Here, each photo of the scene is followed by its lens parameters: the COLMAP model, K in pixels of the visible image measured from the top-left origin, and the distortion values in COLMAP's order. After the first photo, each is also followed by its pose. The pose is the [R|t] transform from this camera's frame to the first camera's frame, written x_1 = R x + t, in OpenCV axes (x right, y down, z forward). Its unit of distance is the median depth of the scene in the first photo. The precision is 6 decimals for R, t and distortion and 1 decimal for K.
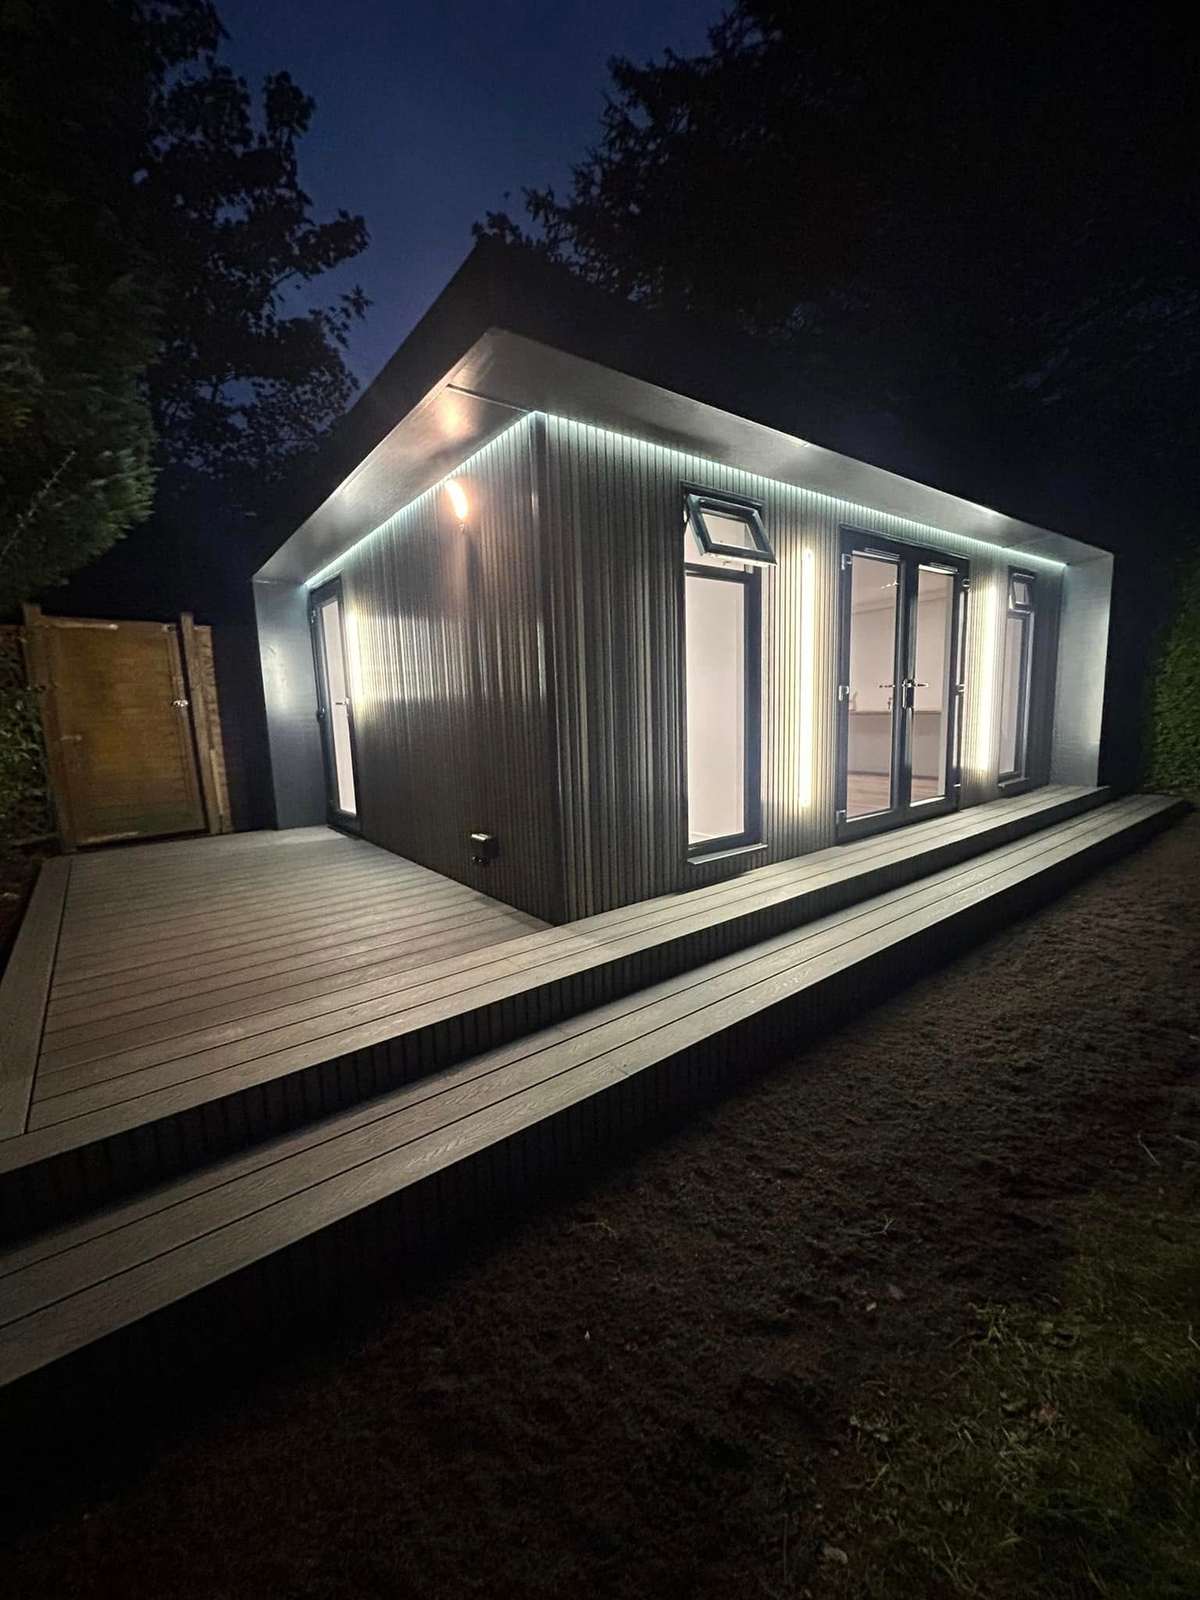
lens RADIAL K [[705.3, 0, 601.4], [0, 705.3, 794.4], [0, 0, 1]] dist [-0.001771, -0.000757]
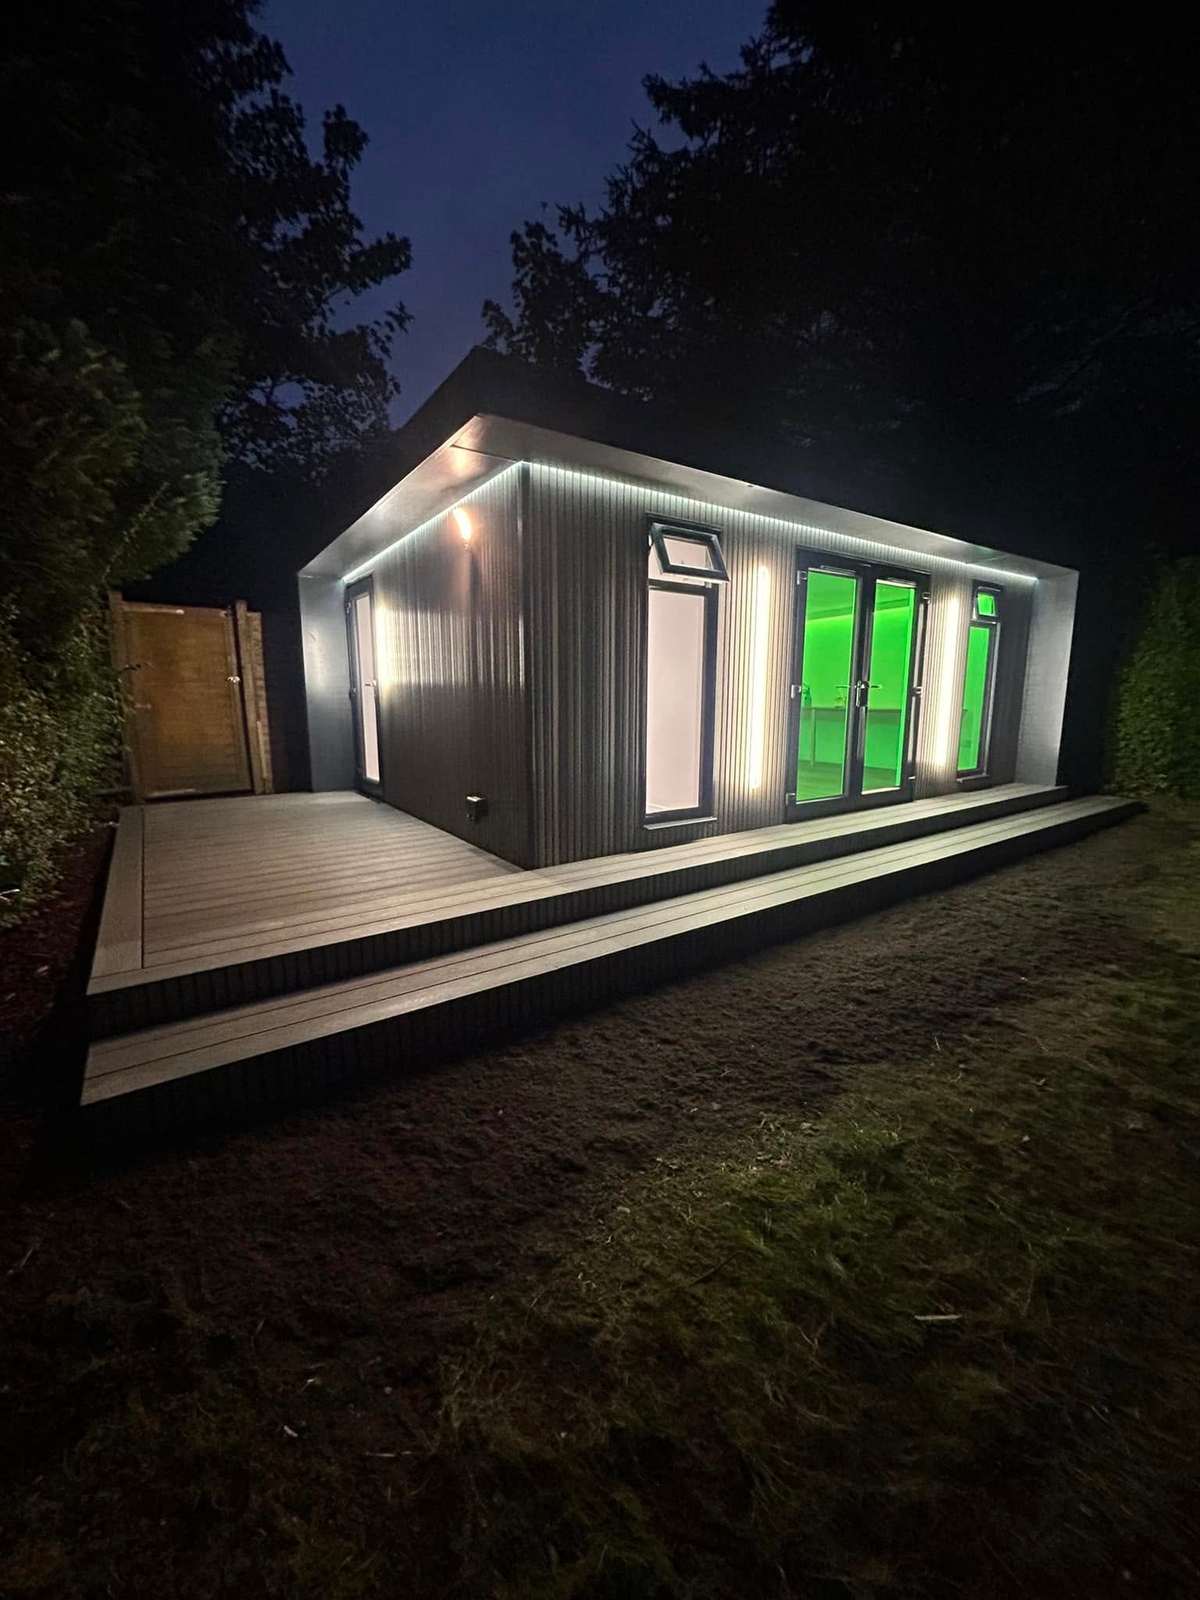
lens RADIAL K [[719.7, 0, 600.0], [0, 719.7, 800.0], [0, 0, 1]] dist [-0.003706, 0.000838]
pose [[0.997820, 0.042908, -0.050136, 0.088963], [-0.041729, 0.998832, 0.024340, 0.018196], [0.051122, -0.022194, 0.998446, -0.192624]]
